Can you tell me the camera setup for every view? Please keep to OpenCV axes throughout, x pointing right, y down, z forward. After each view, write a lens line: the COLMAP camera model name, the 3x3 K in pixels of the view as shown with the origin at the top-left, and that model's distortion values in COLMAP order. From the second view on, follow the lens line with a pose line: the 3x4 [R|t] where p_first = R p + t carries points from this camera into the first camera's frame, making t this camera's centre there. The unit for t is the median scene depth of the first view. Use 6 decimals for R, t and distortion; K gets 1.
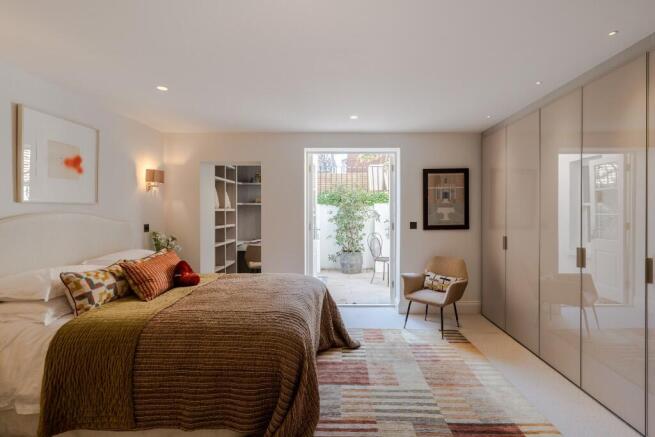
lens RADIAL K [[330.8, 0, 327.8], [0, 330.8, 216.0], [0, 0, 1]] dist [0.000030, 0.000237]
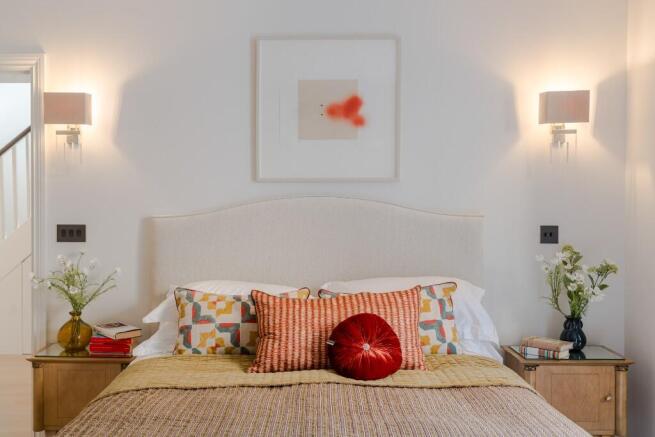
lens RADIAL K [[663.1, 0, 278.0], [0, 663.1, 216.8], [0, 0, 1]] dist [0.003746, 0.006728]
pose [[0.023745, 0.030659, -0.999248, 0.308277], [-0.014348, 0.999437, 0.030324, -0.007020], [0.999615, 0.013617, 0.024172, 0.697154]]
